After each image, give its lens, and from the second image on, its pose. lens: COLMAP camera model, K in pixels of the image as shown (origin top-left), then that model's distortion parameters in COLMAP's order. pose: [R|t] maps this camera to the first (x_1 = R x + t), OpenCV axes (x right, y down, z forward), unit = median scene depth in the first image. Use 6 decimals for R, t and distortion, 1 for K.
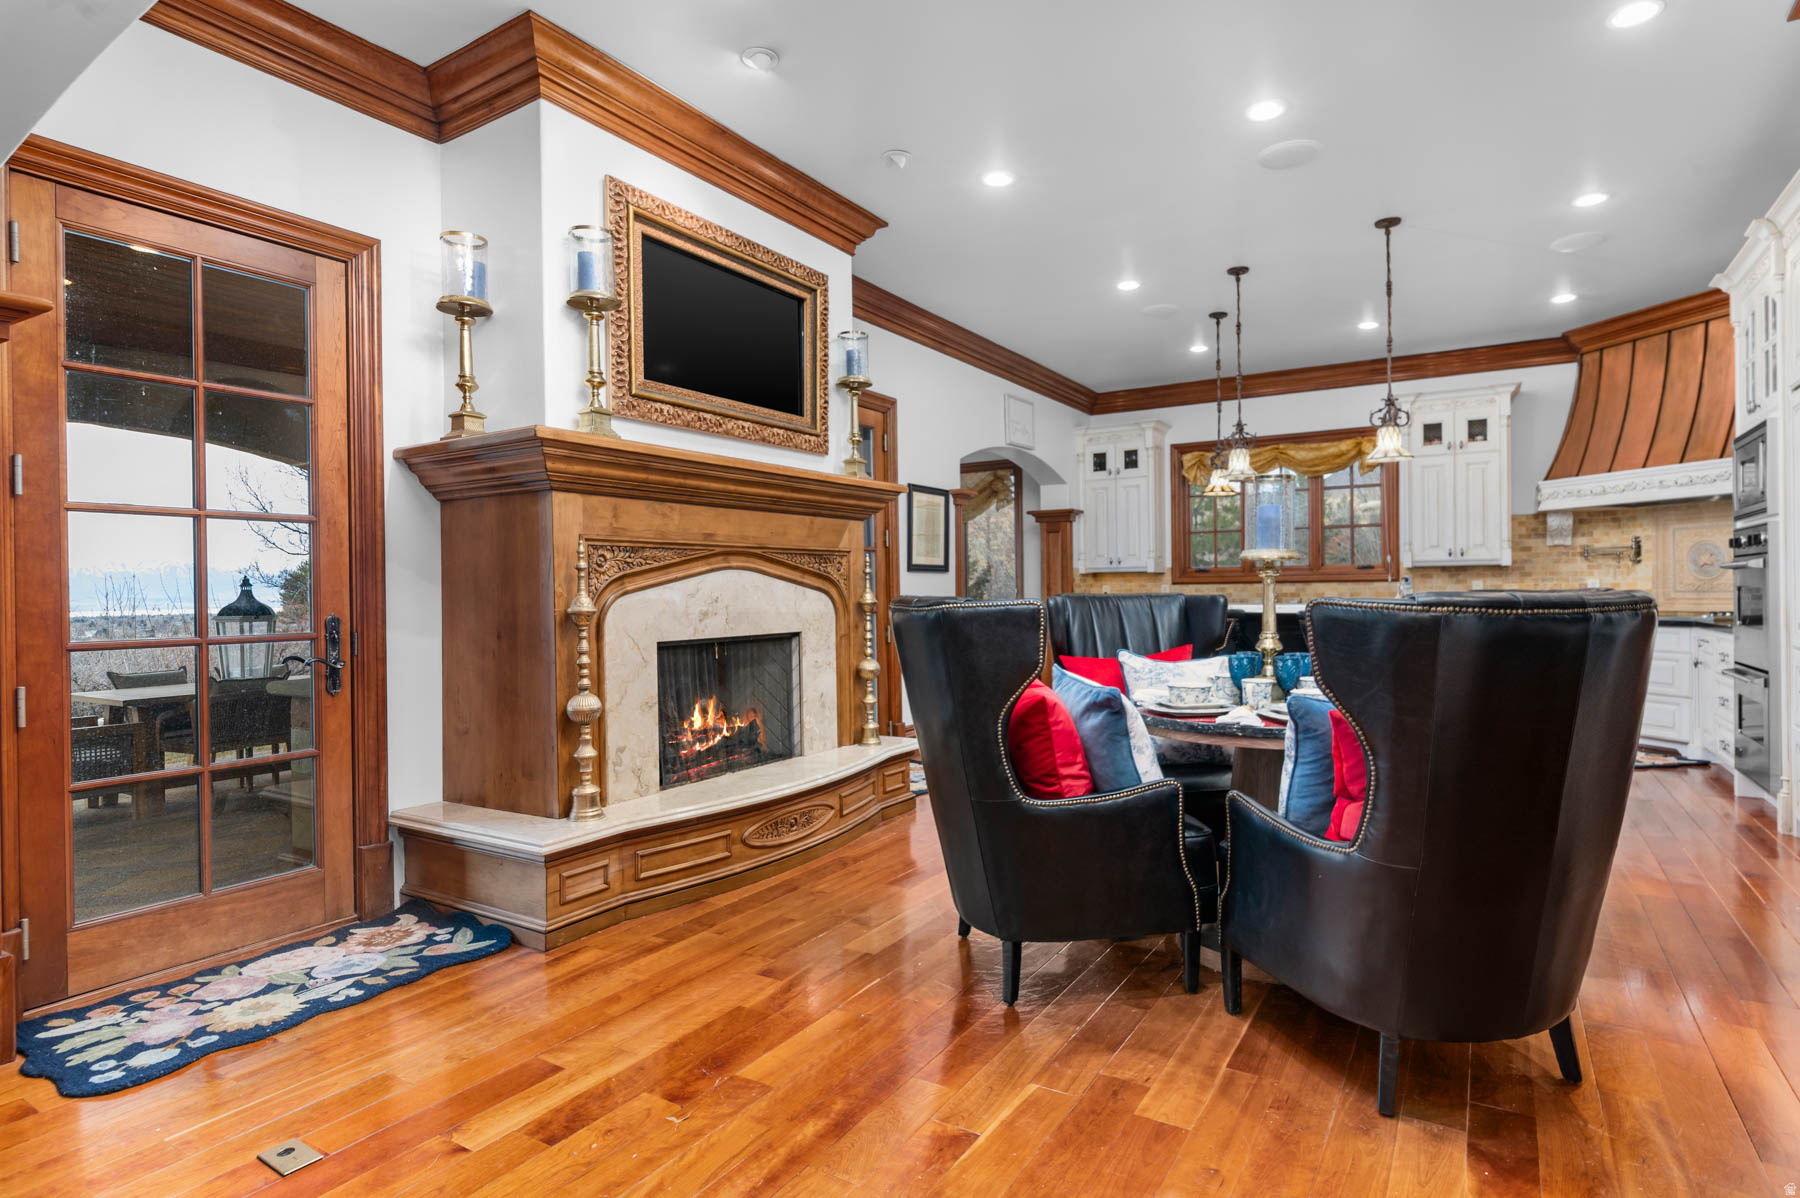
lens RADIAL K [[924.8, 0, 915.2], [0, 924.8, 596.4], [0, 0, 1]] dist [-0.002206, -0.000585]
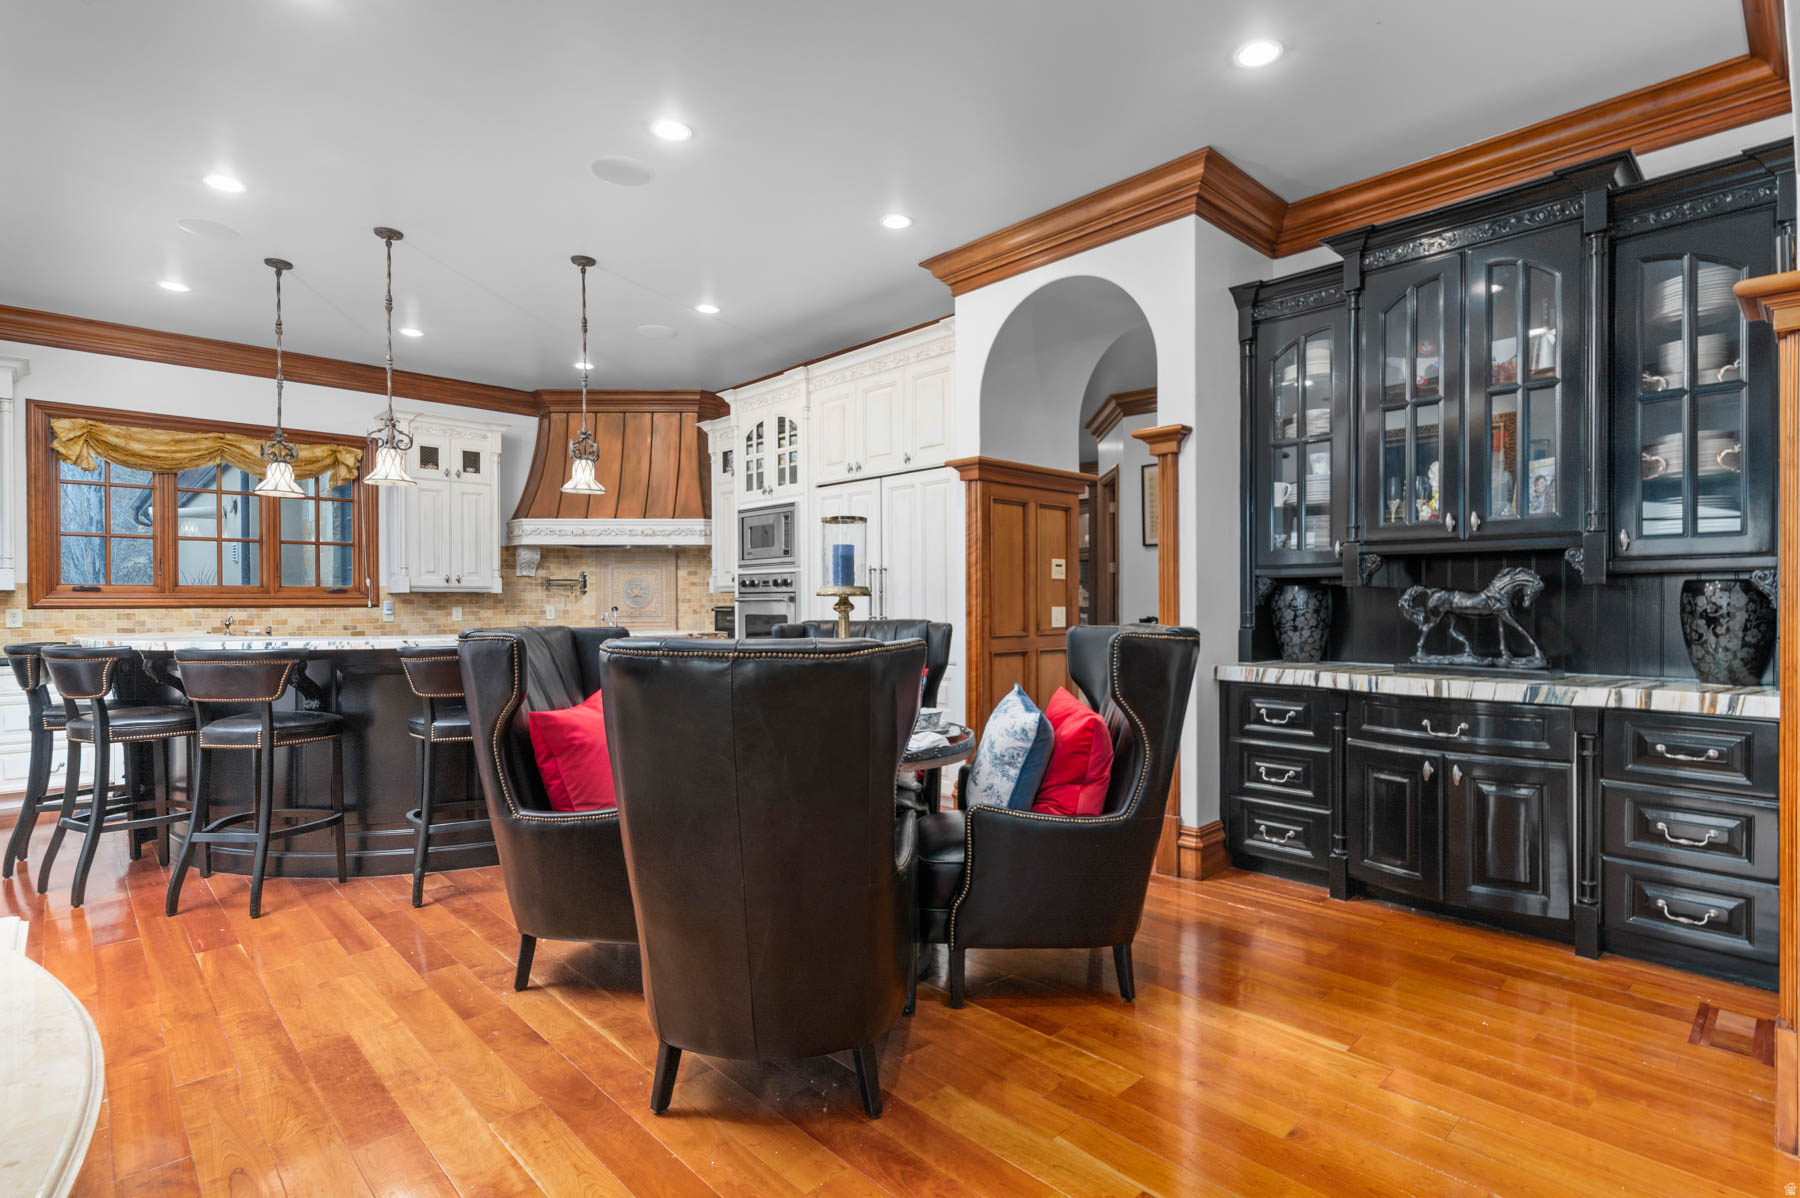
lens RADIAL K [[895.9, 0, 916.2], [0, 895.9, 607.5], [0, 0, 1]] dist [0.004018, 0.000482]
pose [[0.245976, 0.006480, 0.969254, -0.245954], [0.005961, 0.999949, -0.008198, -0.005425], [-0.969257, 0.007794, 0.245925, 0.273265]]
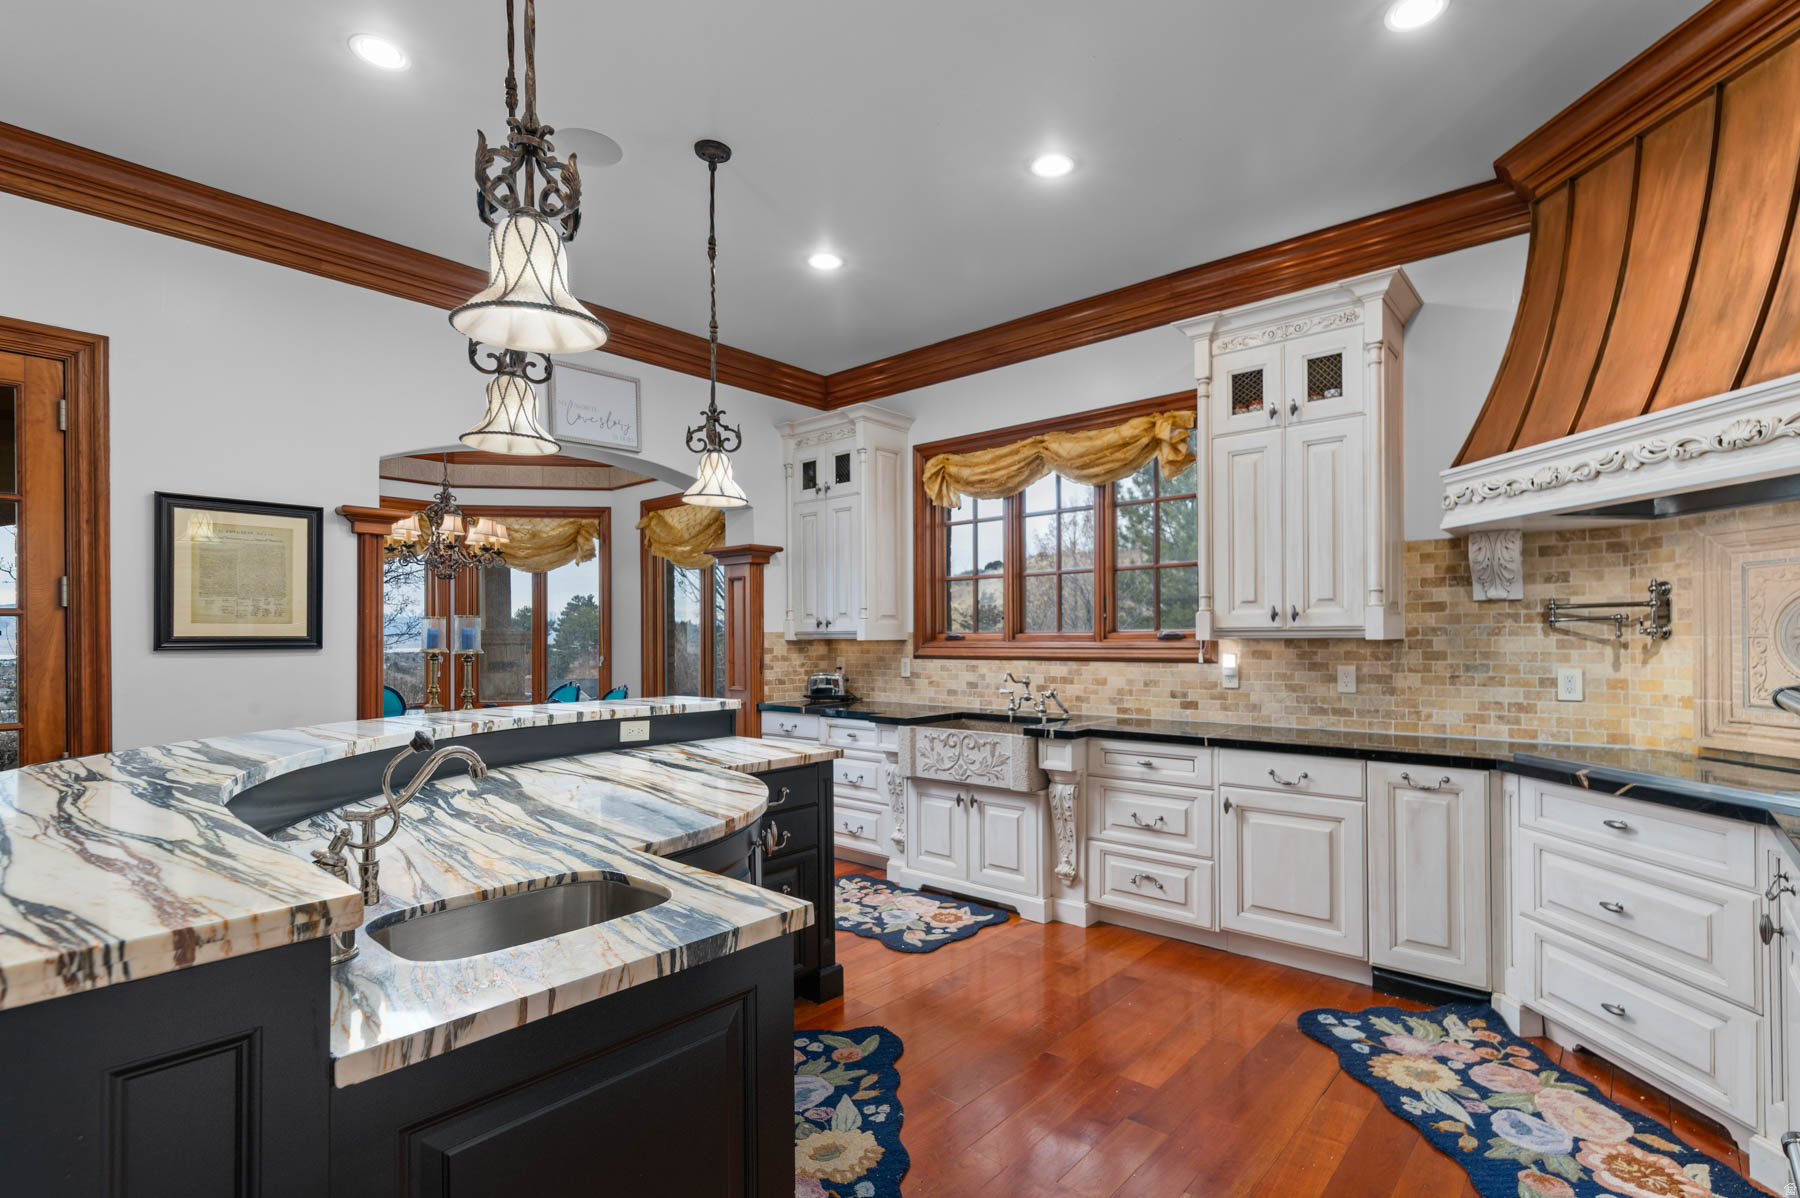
lens RADIAL K [[863.3, 0, 889.1], [0, 863.3, 635.4], [0, 0, 1]] dist [0.002644, 0.001416]
pose [[0.986685, 0.005443, -0.162550, 0.452605], [-0.006618, 0.999956, -0.006685, -0.030984], [0.162506, 0.007672, 0.986678, 0.490116]]
